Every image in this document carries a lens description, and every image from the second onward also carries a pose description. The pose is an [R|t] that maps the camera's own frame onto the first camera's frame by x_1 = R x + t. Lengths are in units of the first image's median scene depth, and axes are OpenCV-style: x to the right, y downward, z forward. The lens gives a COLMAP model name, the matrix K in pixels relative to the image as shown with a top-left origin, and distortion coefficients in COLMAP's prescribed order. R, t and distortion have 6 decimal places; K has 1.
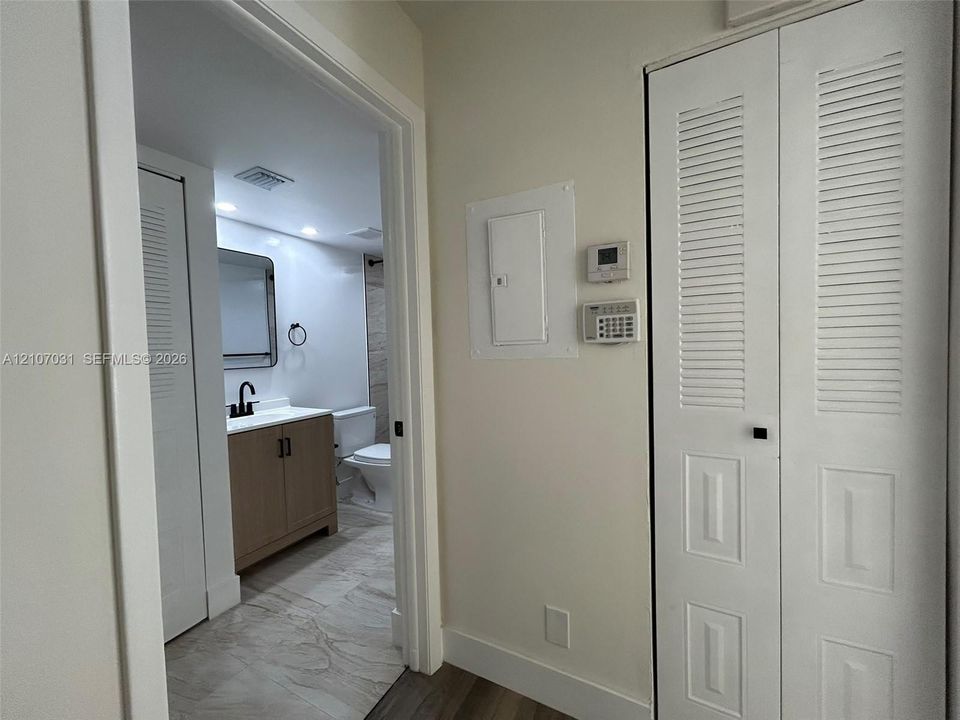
lens RADIAL K [[390.3, 0, 477.8], [0, 390.3, 359.4], [0, 0, 1]] dist [0.001628, 0.000166]
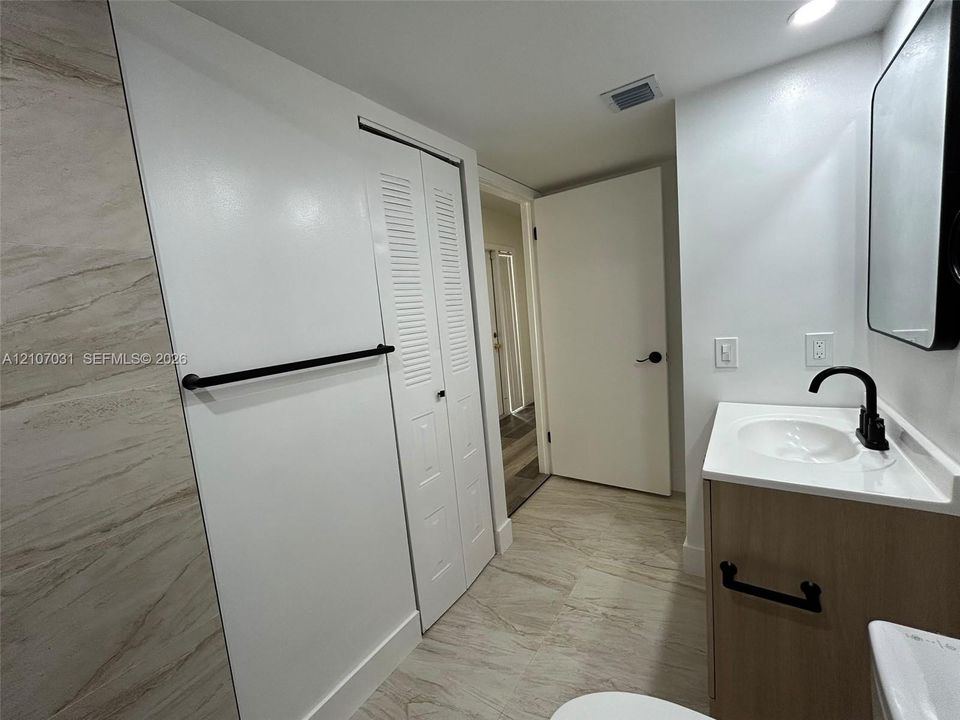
lens RADIAL K [[390.3, 0, 477.8], [0, 390.3, 359.4], [0, 0, 1]] dist [0.001628, 0.000166]
pose [[-0.988209, 0.100524, 0.115494, -0.222686], [0.118056, 0.980573, 0.156650, -0.079854], [-0.097503, 0.168438, -0.980878, 1.562110]]
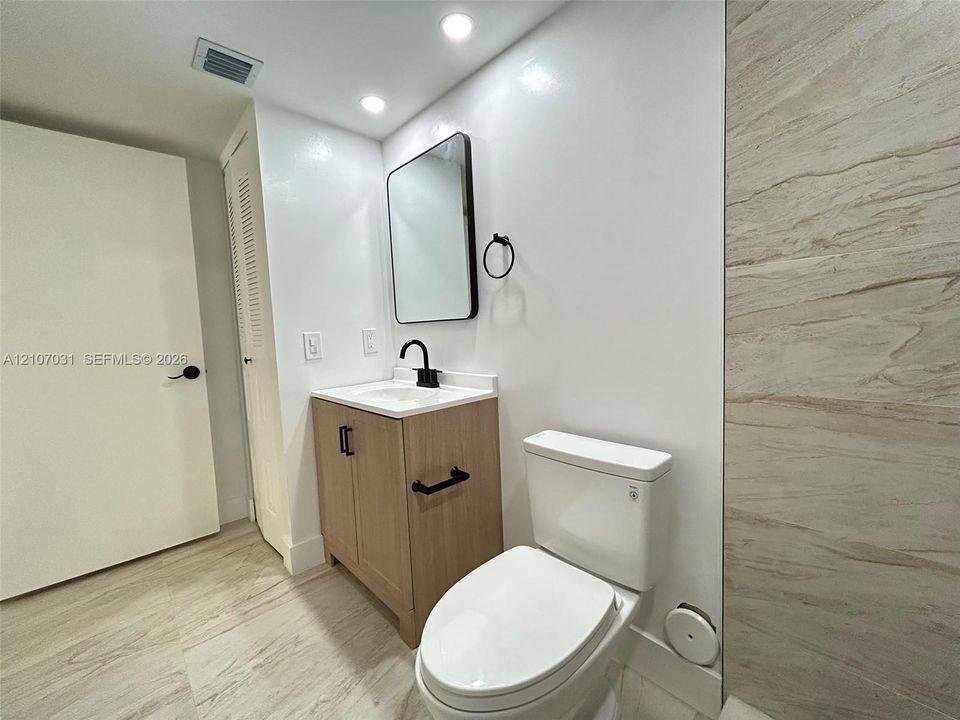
lens RADIAL K [[390.3, 0, 477.8], [0, 390.3, 359.4], [0, 0, 1]] dist [0.001628, 0.000166]
pose [[-0.318969, 0.113530, -0.940941, 0.052183], [0.017718, 0.993340, 0.113846, 0.013721], [0.947599, 0.019642, -0.318857, 1.396990]]
